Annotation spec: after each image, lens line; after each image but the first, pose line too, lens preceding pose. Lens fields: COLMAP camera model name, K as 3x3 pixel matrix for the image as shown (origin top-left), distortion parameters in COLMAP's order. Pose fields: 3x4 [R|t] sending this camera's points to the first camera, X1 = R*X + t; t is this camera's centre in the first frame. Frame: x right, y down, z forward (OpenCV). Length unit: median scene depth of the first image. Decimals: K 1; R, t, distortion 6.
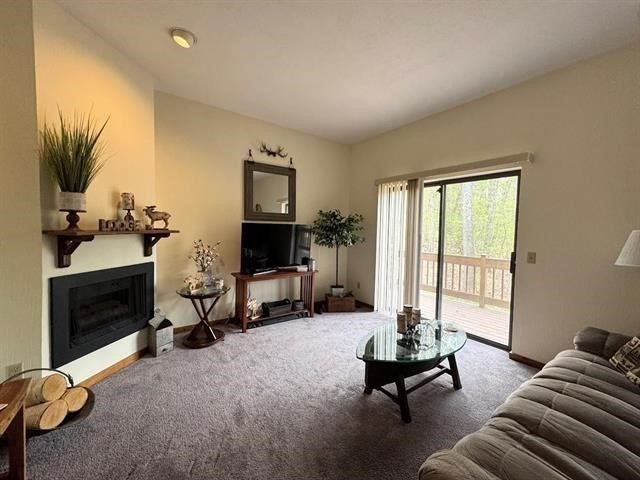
lens RADIAL K [[257.6, 0, 319.2], [0, 257.6, 240.0], [0, 0, 1]] dist [0.000495, 0.000087]
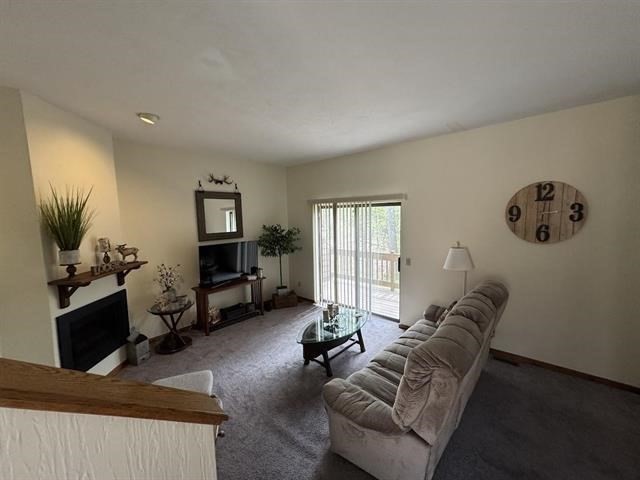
lens RADIAL K [[257.6, 0, 319.2], [0, 257.6, 240.0], [0, 0, 1]] dist [0.000495, 0.000087]
pose [[0.973905, -0.061616, 0.218433, -0.017573], [0.050421, 0.997131, 0.056465, -0.162741], [-0.221286, -0.043978, 0.974217, -0.347876]]
